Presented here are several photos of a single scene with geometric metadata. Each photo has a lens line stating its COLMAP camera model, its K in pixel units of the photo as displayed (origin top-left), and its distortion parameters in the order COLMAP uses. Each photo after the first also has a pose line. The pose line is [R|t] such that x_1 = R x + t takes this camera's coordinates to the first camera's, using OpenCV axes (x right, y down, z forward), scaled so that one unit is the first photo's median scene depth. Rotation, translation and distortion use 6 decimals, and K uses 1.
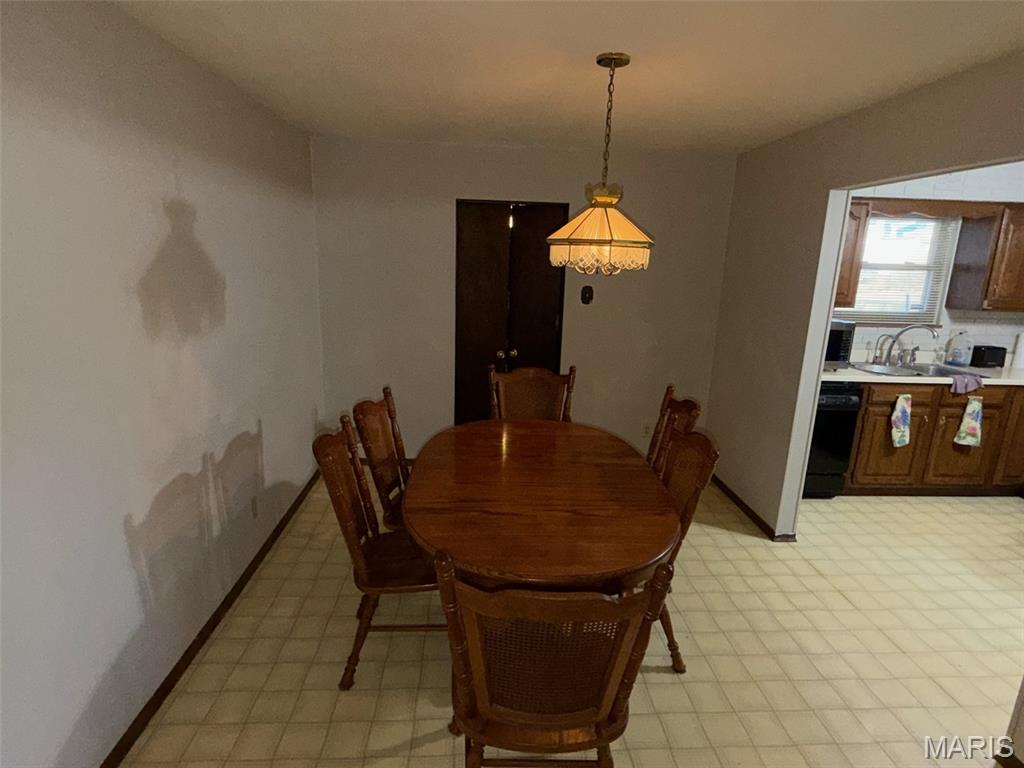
lens RADIAL K [[555.2, 0, 512.0], [0, 555.2, 384.0], [0, 0, 1]] dist [0.000577, 0.001509]
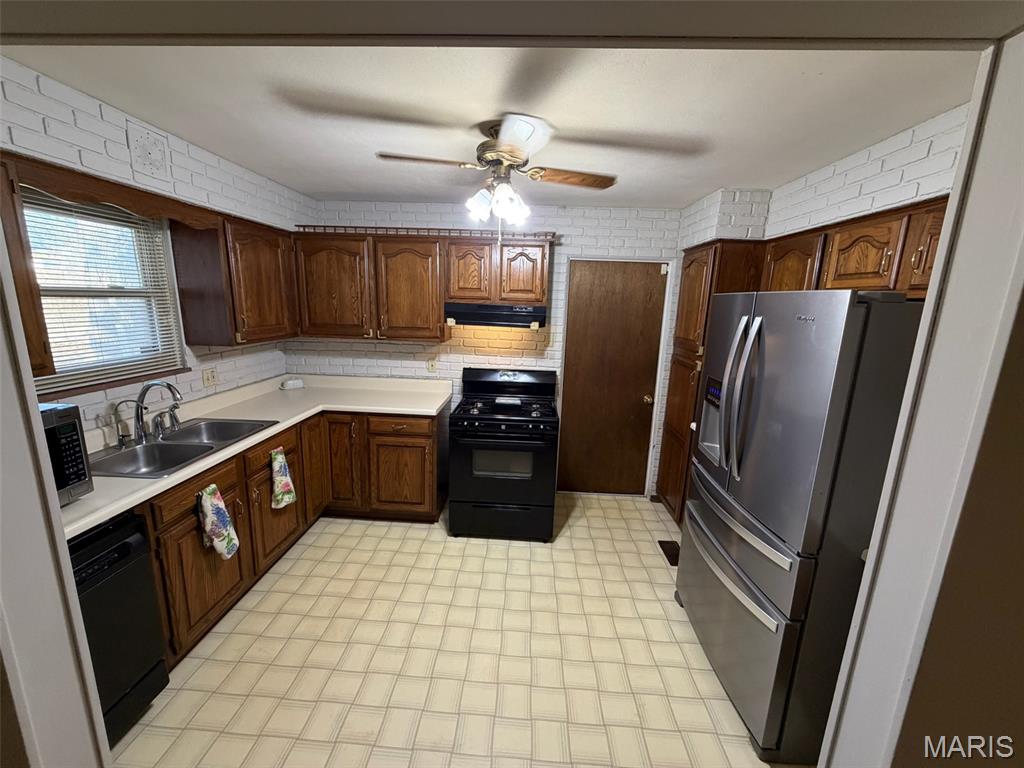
lens RADIAL K [[407.2, 0, 512.0], [0, 407.2, 384.0], [0, 0, 1]] dist [-0.002039, -0.000256]
pose [[0.108110, -0.223721, 0.968639, 0.293139], [0.200536, 0.959228, 0.199166, -0.118711], [-0.973703, 0.172715, 0.148566, 0.532121]]
